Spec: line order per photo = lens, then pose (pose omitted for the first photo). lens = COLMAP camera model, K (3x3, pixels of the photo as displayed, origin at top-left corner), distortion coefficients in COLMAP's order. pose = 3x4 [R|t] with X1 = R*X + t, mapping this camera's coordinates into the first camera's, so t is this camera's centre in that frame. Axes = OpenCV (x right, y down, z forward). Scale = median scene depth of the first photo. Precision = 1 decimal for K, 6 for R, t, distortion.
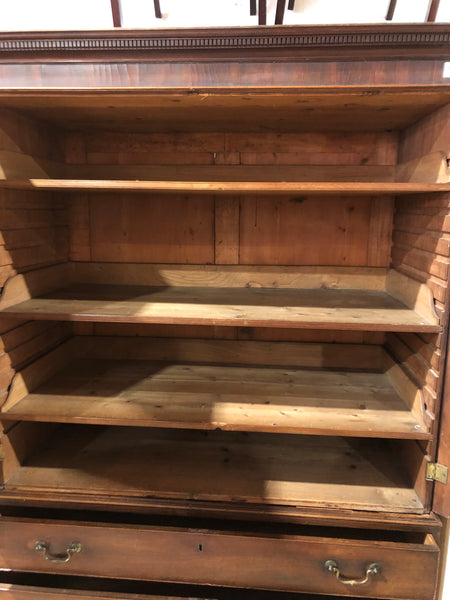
lens RADIAL K [[495.1, 0, 225.0], [0, 495.1, 300.0], [0, 0, 1]] dist [0.048260, -0.046493]
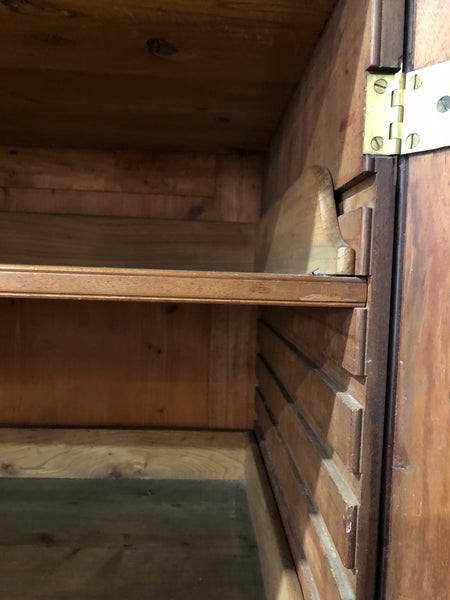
lens RADIAL K [[495.1, 0, 225.0], [0, 495.1, 300.0], [0, 0, 1]] dist [0.048260, -0.046493]
pose [[0.992671, 0.014315, 0.119998, 0.244670], [0.000892, 0.992064, -0.125730, -0.129748], [-0.120846, 0.124916, 0.984780, 0.517407]]
